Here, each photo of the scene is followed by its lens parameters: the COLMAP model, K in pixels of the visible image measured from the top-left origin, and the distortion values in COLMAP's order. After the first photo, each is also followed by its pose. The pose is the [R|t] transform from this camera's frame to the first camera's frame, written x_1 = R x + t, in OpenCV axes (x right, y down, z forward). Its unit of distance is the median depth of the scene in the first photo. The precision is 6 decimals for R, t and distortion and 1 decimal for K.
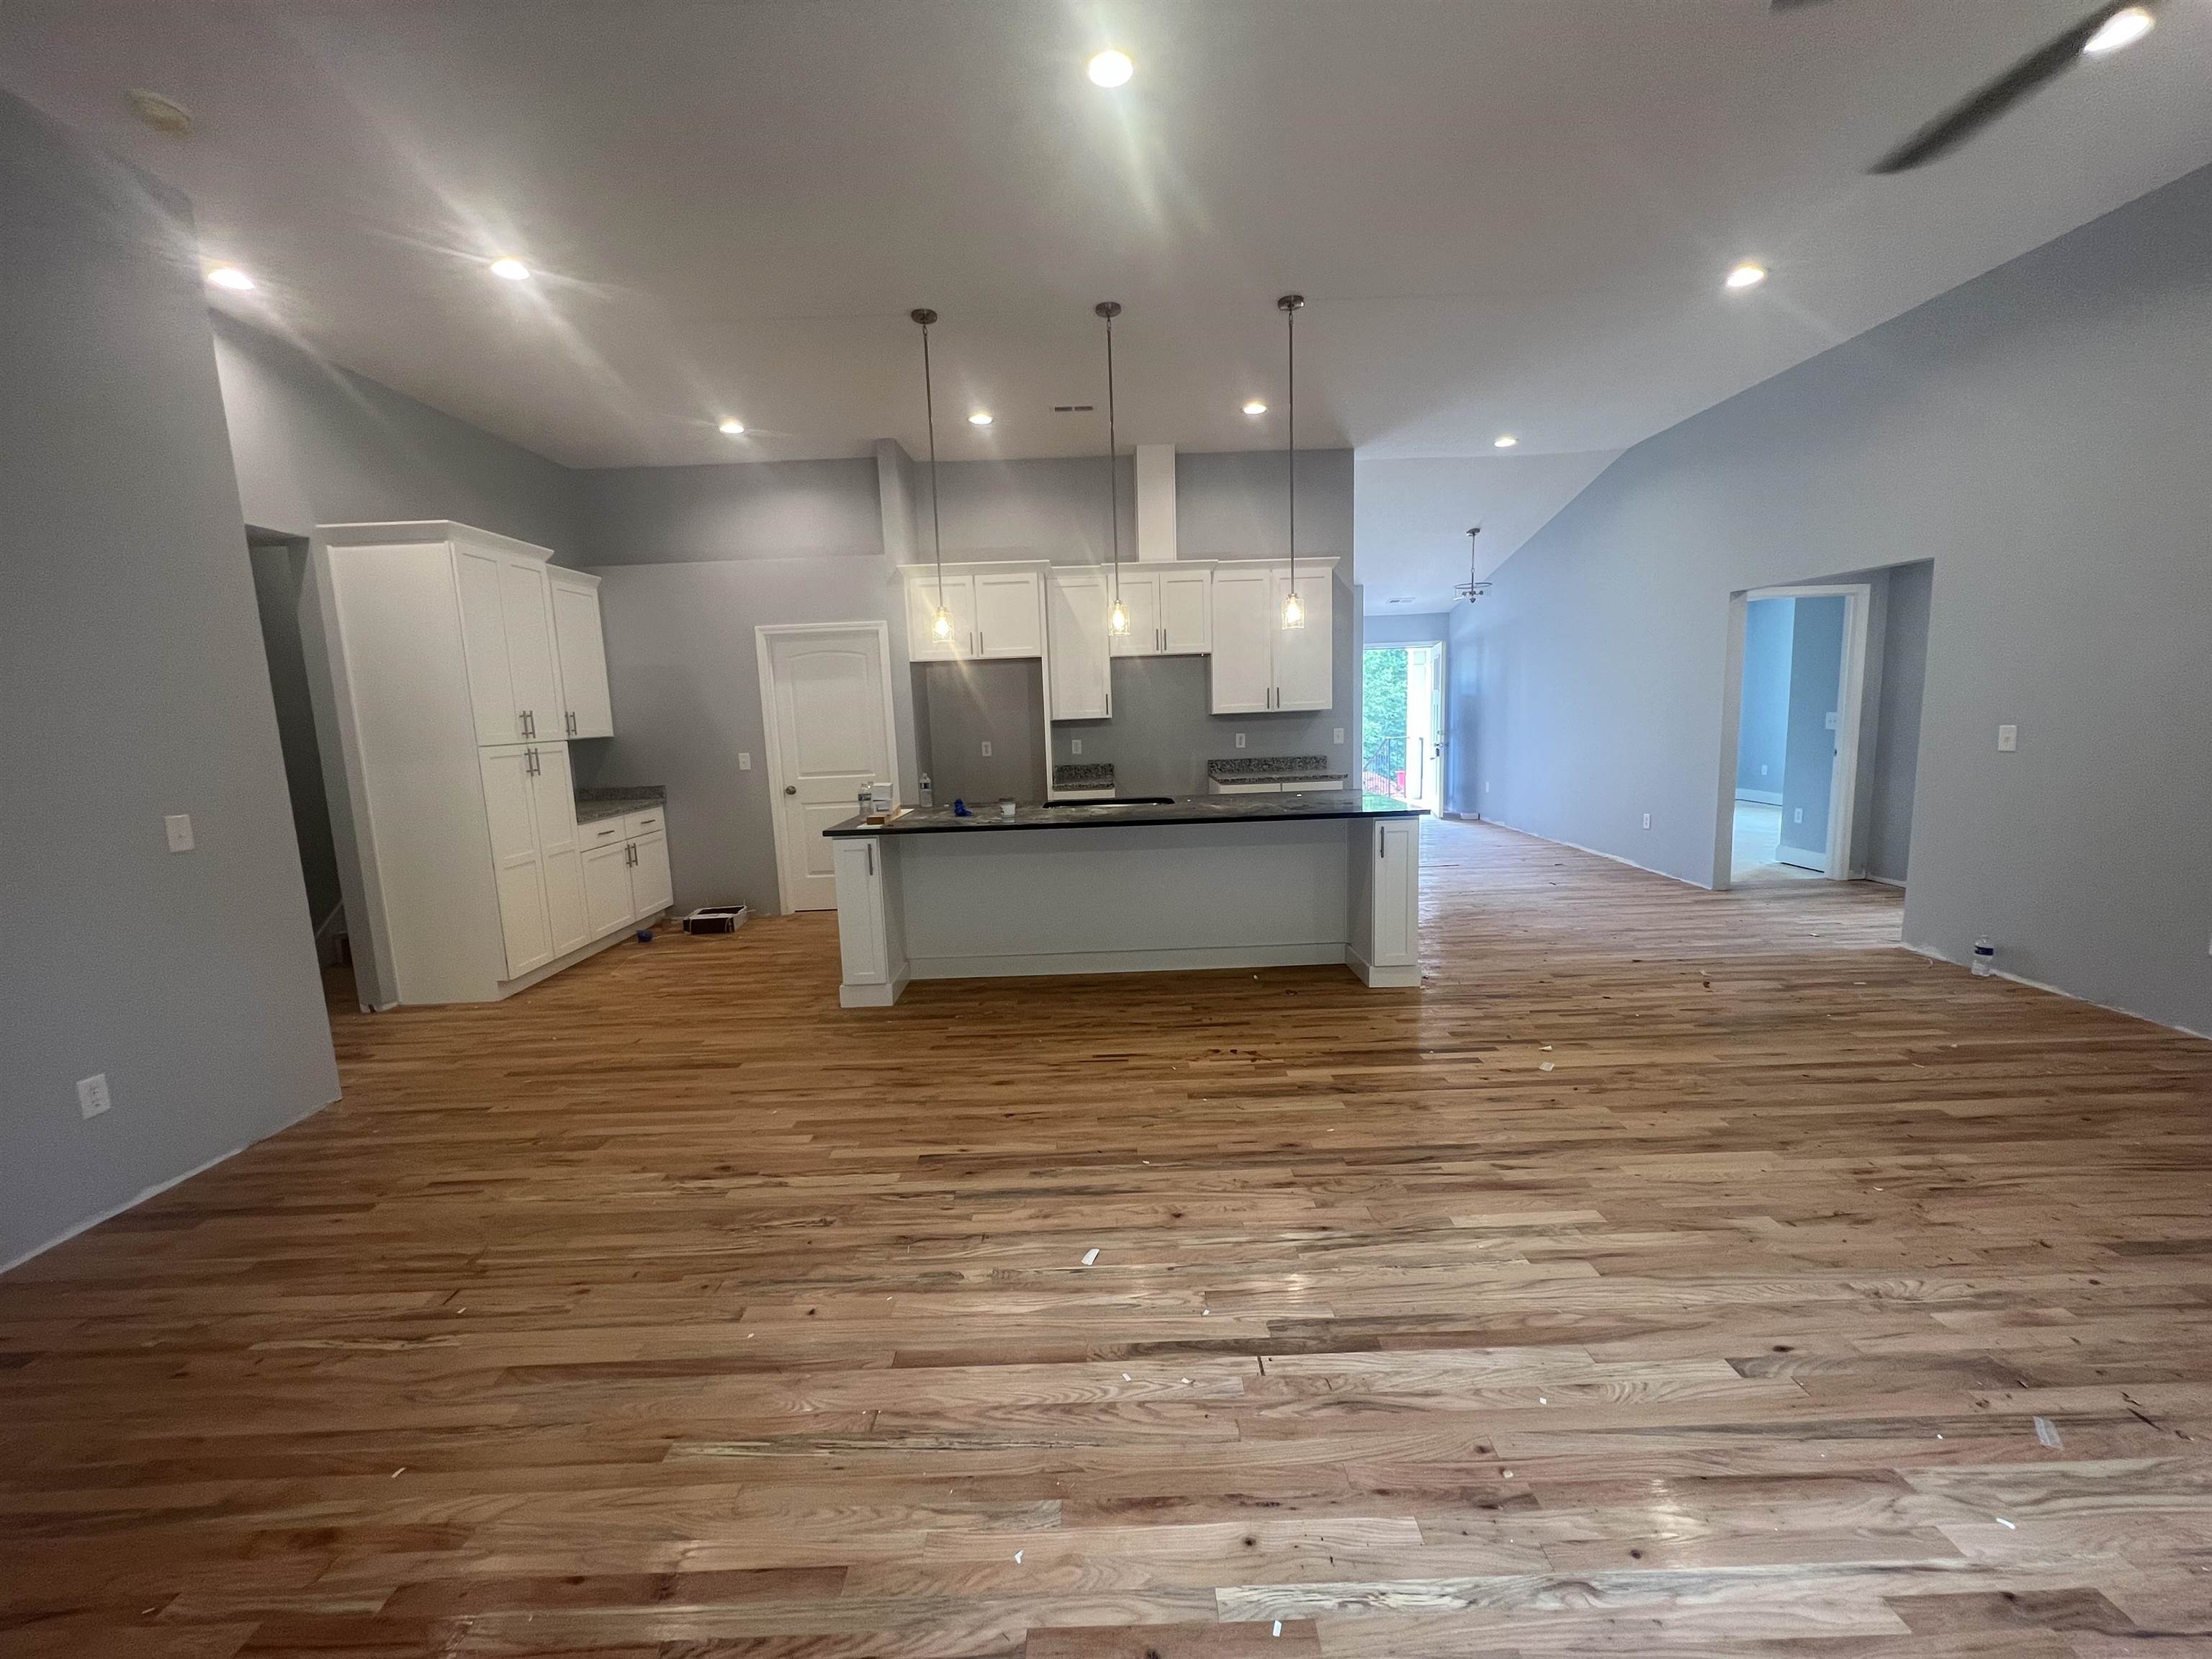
lens RADIAL K [[892.2, 0, 1108.4], [0, 892.2, 831.9], [0, 0, 1]] dist [-0.000523, 0.000087]
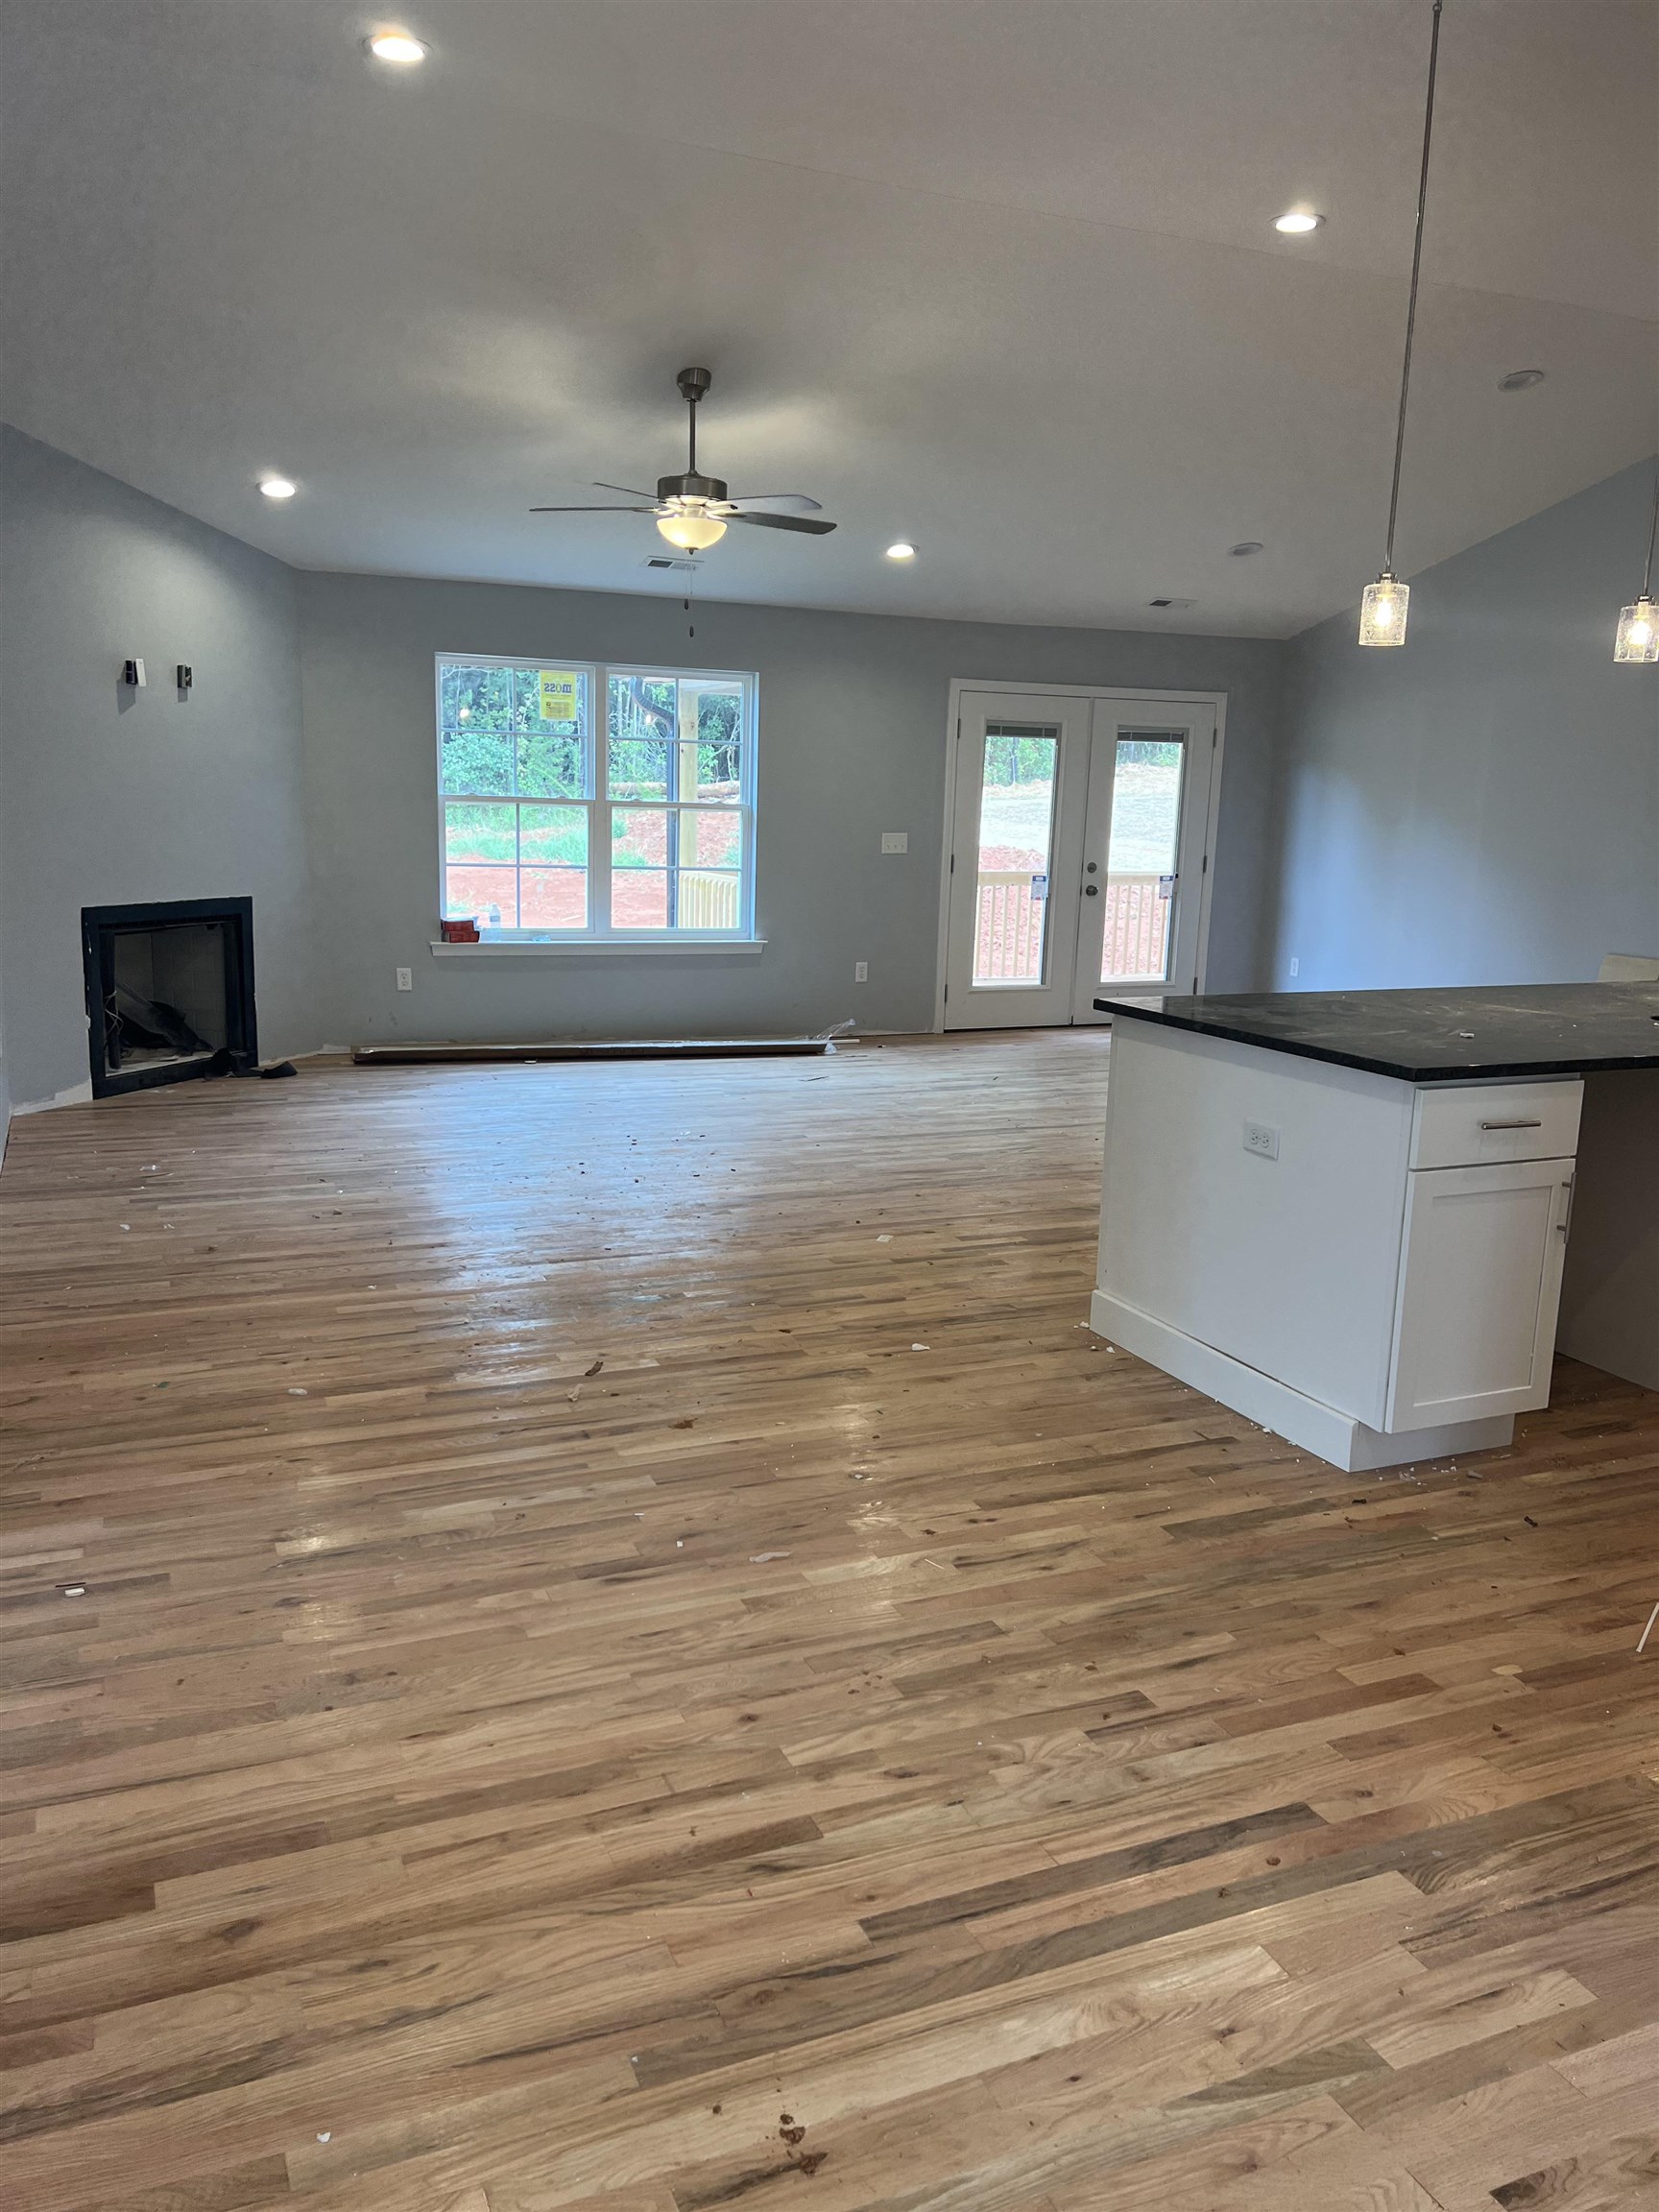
lens RADIAL K [[1677.4, 0, 828.7], [0, 1677.4, 1108.1], [0, 0, 1]] dist [0.045420, -0.000091]
pose [[-0.918903, 0.084669, -0.385290, 0.989081], [-0.046399, 0.946718, 0.318705, -0.305087], [0.391745, 0.310736, -0.866013, 2.006146]]
